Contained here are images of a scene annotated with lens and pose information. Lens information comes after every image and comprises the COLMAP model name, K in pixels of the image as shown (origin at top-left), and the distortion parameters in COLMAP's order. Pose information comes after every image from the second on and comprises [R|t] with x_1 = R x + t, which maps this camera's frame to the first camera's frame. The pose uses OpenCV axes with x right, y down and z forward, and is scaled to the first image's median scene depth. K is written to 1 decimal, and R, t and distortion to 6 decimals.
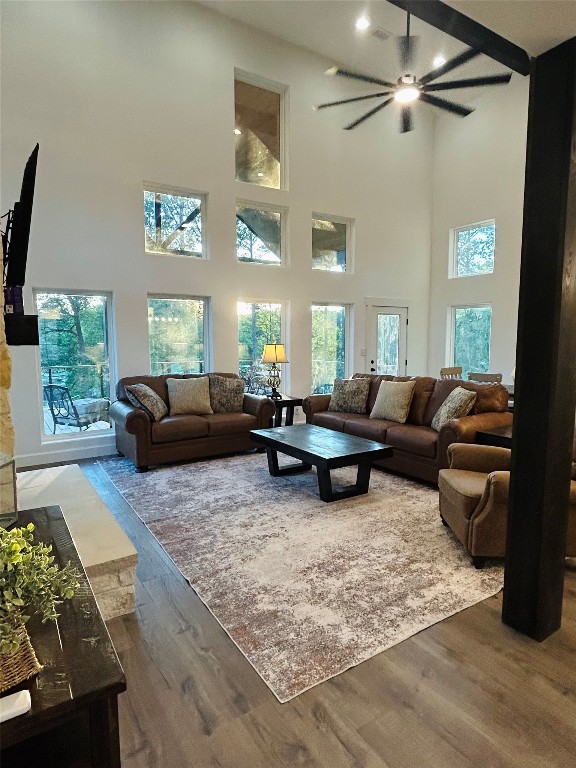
lens RADIAL K [[478.7, 0, 288.1], [0, 478.7, 389.4], [0, 0, 1]] dist [-0.006245, -0.001097]
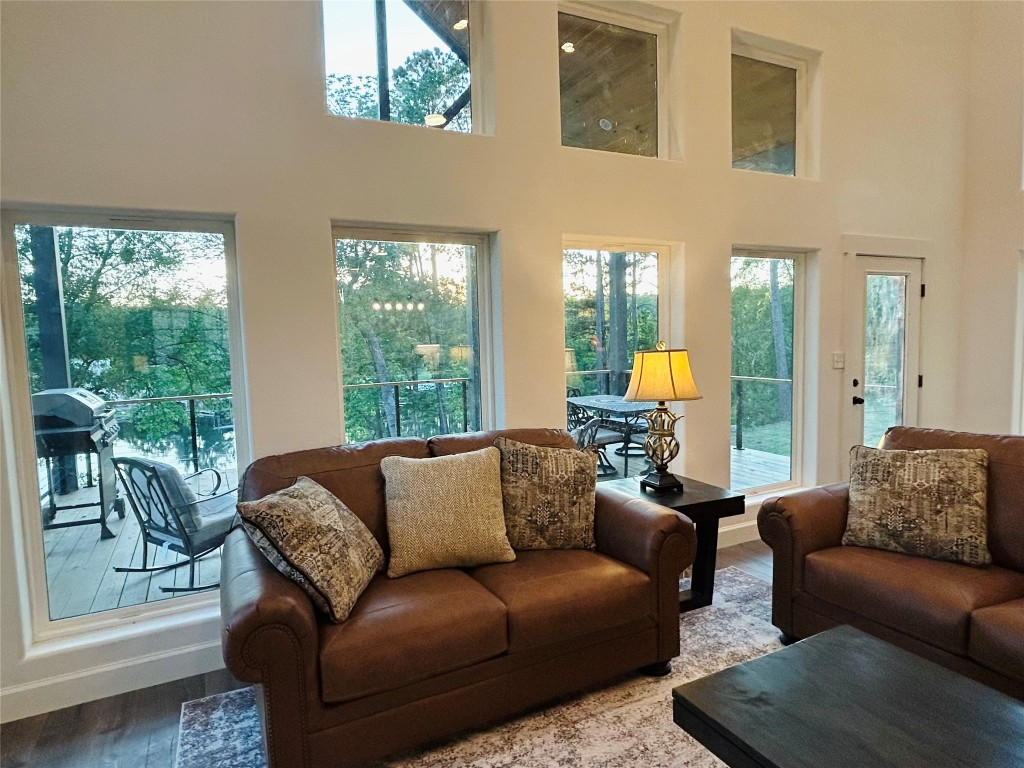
lens RADIAL K [[638.3, 0, 518.0], [0, 638.3, 380.8], [0, 0, 1]] dist [-0.006245, -0.001097]
pose [[0.996040, -0.018953, -0.086859, -0.109063], [0.016193, 0.999345, -0.032370, -0.061101], [0.087415, 0.030836, 0.995695, 0.526026]]
